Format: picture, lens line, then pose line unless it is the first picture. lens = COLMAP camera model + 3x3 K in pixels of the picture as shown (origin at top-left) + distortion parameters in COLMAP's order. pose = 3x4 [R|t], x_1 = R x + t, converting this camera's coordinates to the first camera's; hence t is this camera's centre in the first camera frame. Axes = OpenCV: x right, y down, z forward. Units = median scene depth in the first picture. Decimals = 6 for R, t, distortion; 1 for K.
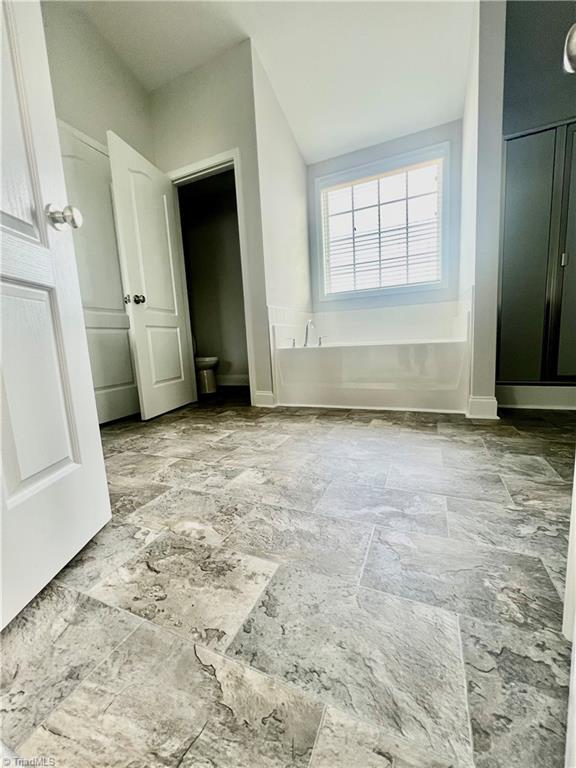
lens RADIAL K [[307.8, 0, 287.3], [0, 307.8, 382.4], [0, 0, 1]] dist [-0.002112, -0.000098]
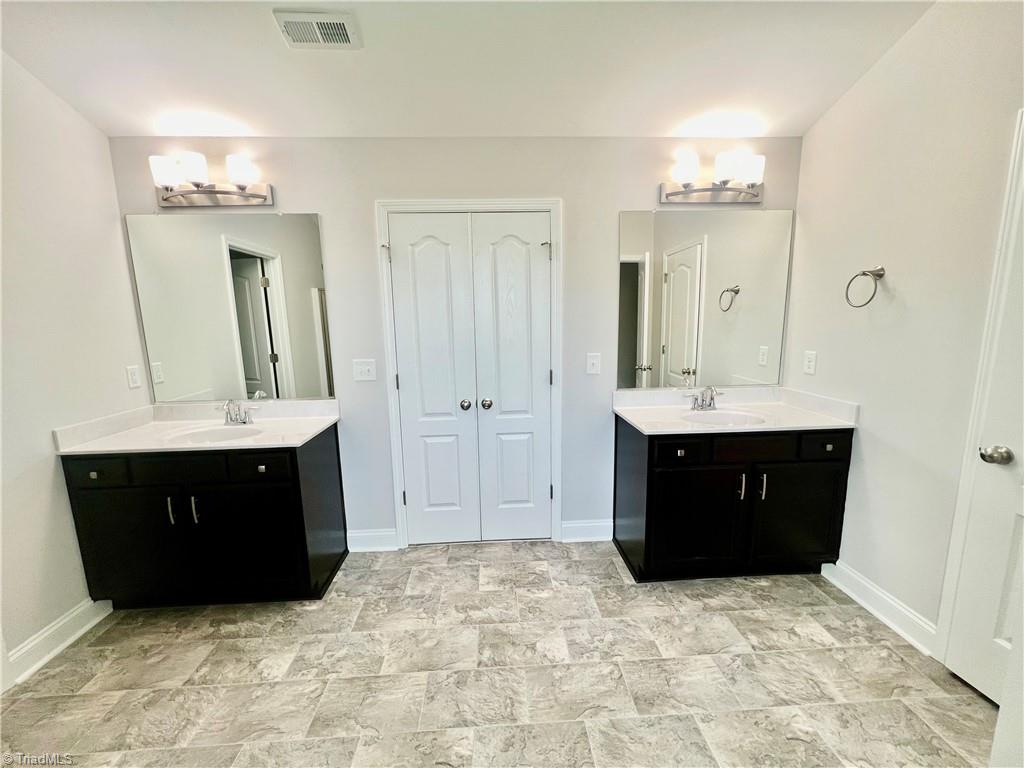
lens RADIAL K [[410.4, 0, 511.2], [0, 410.4, 382.9], [0, 0, 1]] dist [-0.002112, -0.000098]
pose [[-0.885779, 0.140852, -0.442217, 0.602699], [0.003800, 0.955004, 0.296570, -1.170495], [0.464091, 0.261015, -0.846458, 2.275711]]
